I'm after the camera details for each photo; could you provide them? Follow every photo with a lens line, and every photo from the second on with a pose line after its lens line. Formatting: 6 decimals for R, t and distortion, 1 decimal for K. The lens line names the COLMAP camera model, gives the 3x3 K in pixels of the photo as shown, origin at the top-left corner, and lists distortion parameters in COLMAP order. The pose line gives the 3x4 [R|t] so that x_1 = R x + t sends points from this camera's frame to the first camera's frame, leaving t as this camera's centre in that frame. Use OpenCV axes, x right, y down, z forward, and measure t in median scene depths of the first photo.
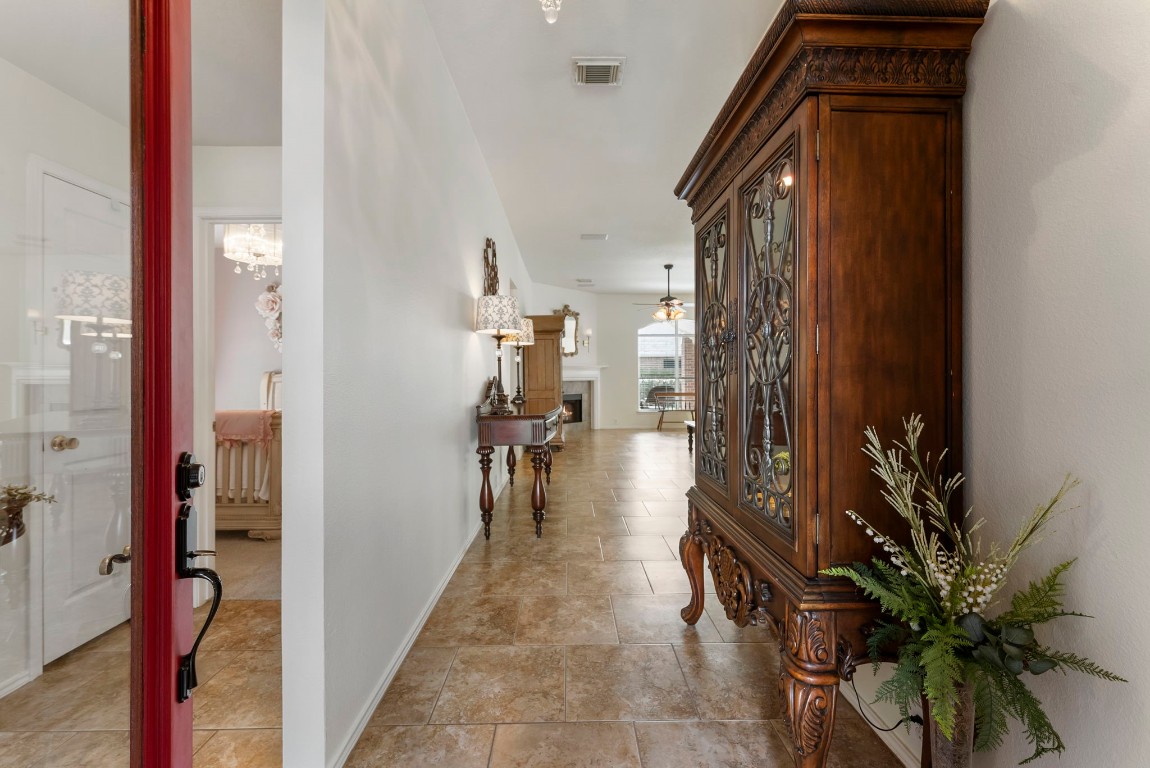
lens RADIAL K [[469.7, 0, 580.0], [0, 469.7, 381.1], [0, 0, 1]] dist [0.000721, -0.000012]
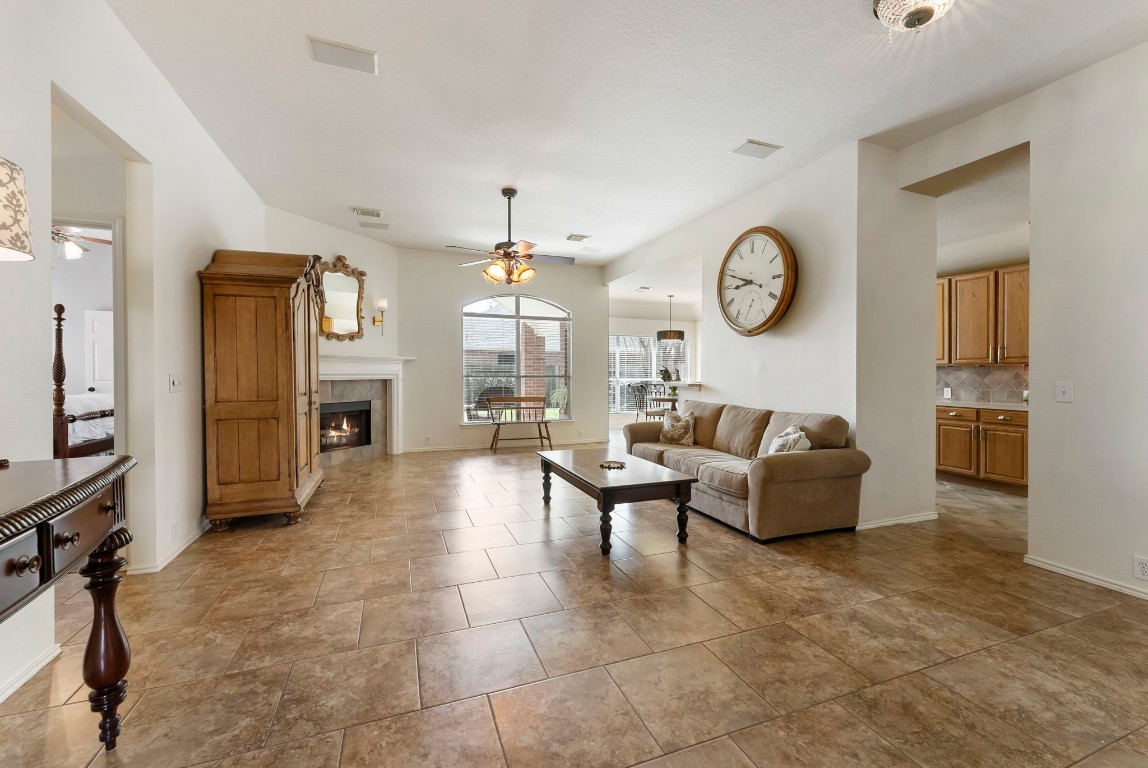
lens RADIAL K [[468.9, 0, 578.9], [0, 468.9, 381.1], [0, 0, 1]] dist [0.000721, -0.000012]
pose [[0.939776, 0.001116, 0.341790, 0.051687], [-0.002545, 0.999990, 0.003732, -0.002419], [-0.341783, -0.004377, 0.939769, 0.309370]]
